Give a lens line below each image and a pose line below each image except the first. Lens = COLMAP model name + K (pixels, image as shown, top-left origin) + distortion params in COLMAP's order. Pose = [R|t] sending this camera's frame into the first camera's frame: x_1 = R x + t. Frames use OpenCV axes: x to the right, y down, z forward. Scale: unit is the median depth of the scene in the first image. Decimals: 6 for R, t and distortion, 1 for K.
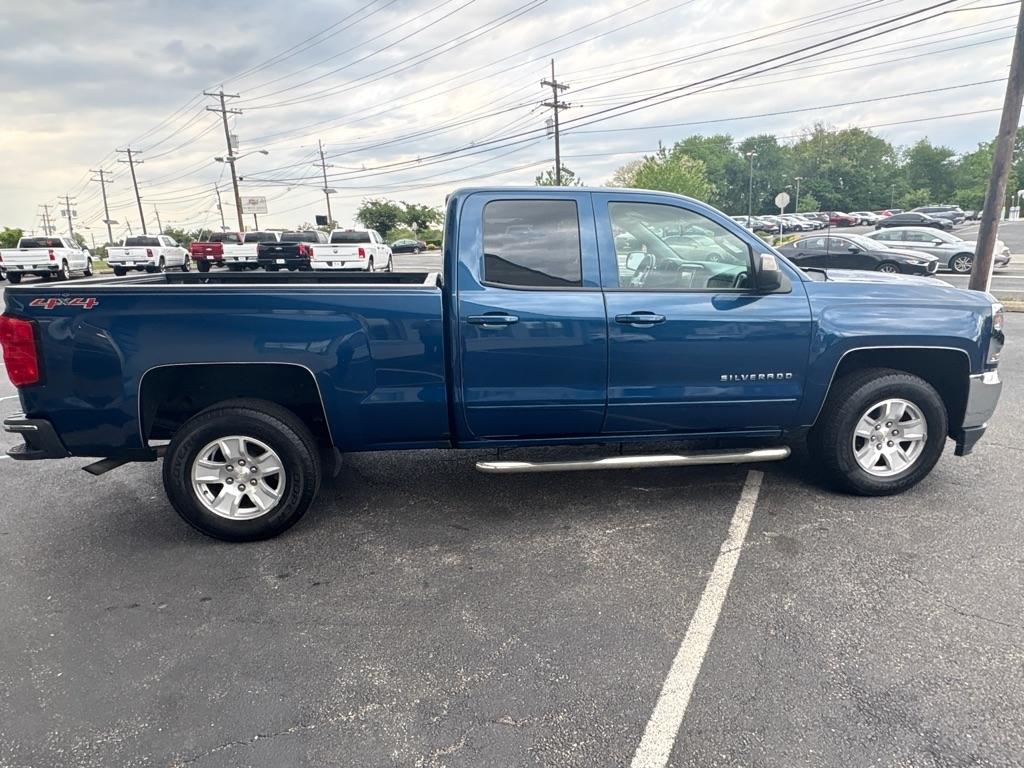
lens RADIAL K [[599.3, 0, 511.1], [0, 599.3, 383.1], [0, 0, 1]] dist [-0.006938, 0.004338]
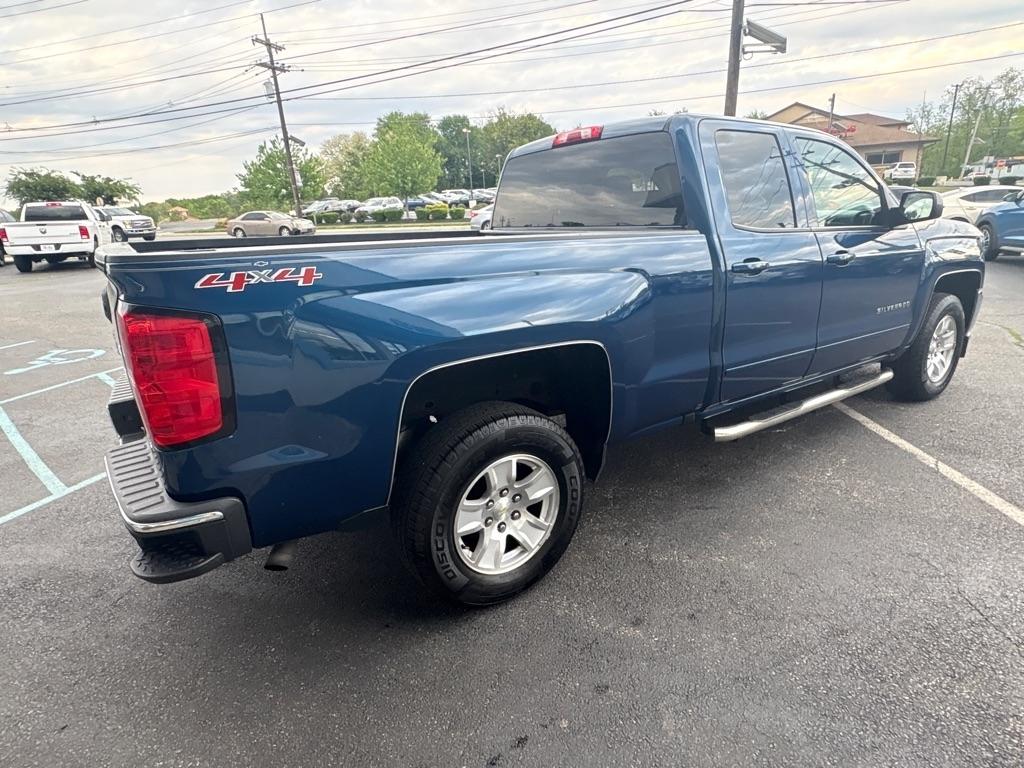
lens RADIAL K [[573.9, 0, 512.6], [0, 573.9, 382.2], [0, 0, 1]] dist [0.004539, 0.001259]
pose [[0.885602, -0.149112, 0.439858, -0.097501], [0.127984, 0.988743, 0.077504, -0.006403], [-0.446464, -0.012343, 0.894717, 0.052700]]
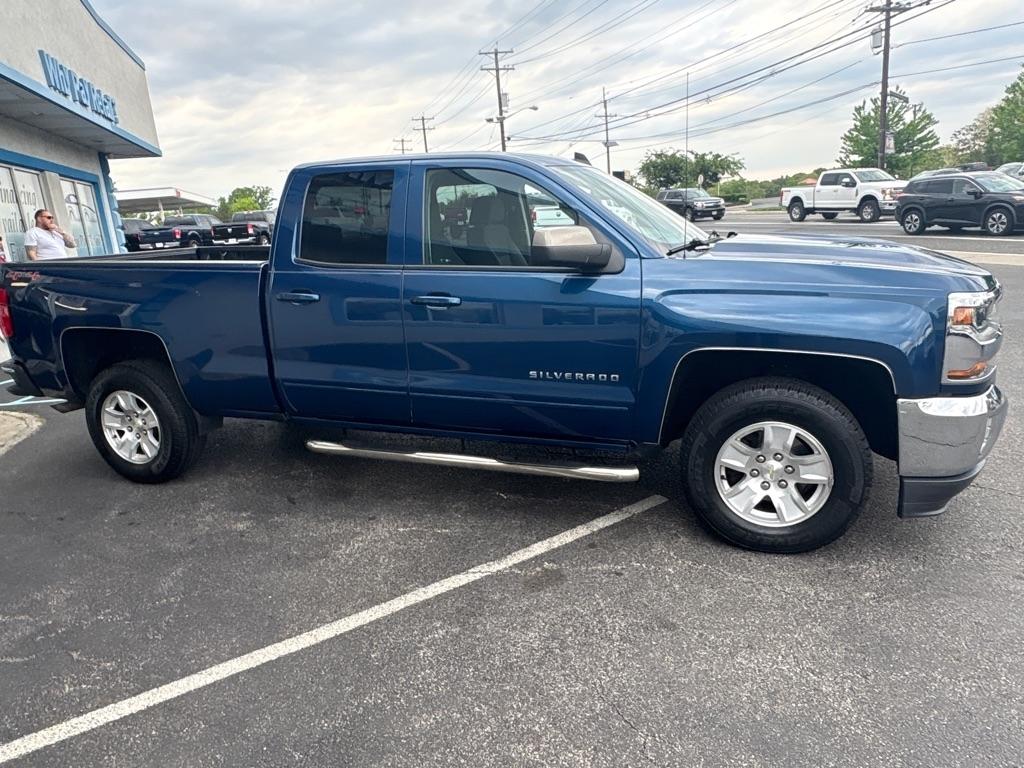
lens RADIAL K [[684.2, 0, 507.4], [0, 684.2, 384.5], [0, 0, 1]] dist [0.001635, -0.005441]
pose [[0.893441, 0.082679, -0.441505, 0.105811], [-0.067675, 0.996471, 0.049658, -0.005607], [0.444052, -0.014488, 0.895884, 0.017345]]
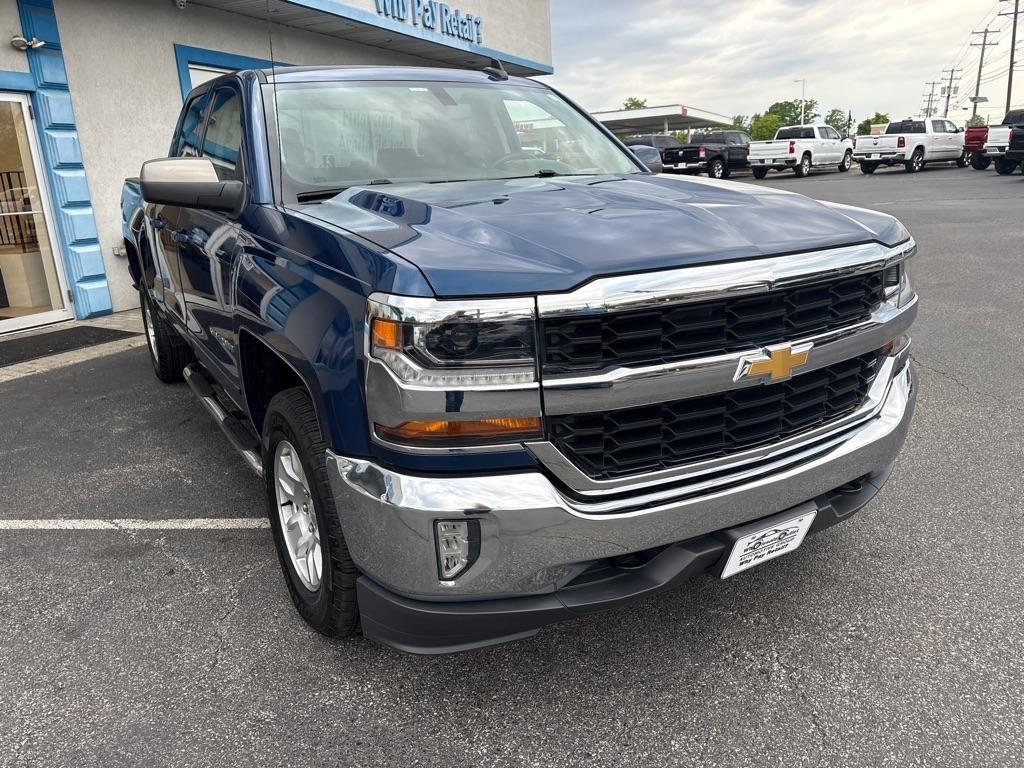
lens RADIAL K [[781.2, 0, 509.8], [0, 781.2, 386.8], [0, 0, 1]] dist [0.050096, -0.049077]
pose [[0.404623, 0.257070, -0.877607, 0.193620], [-0.178277, 0.963437, 0.200017, -0.028464], [0.896938, 0.075526, 0.435659, 0.128932]]
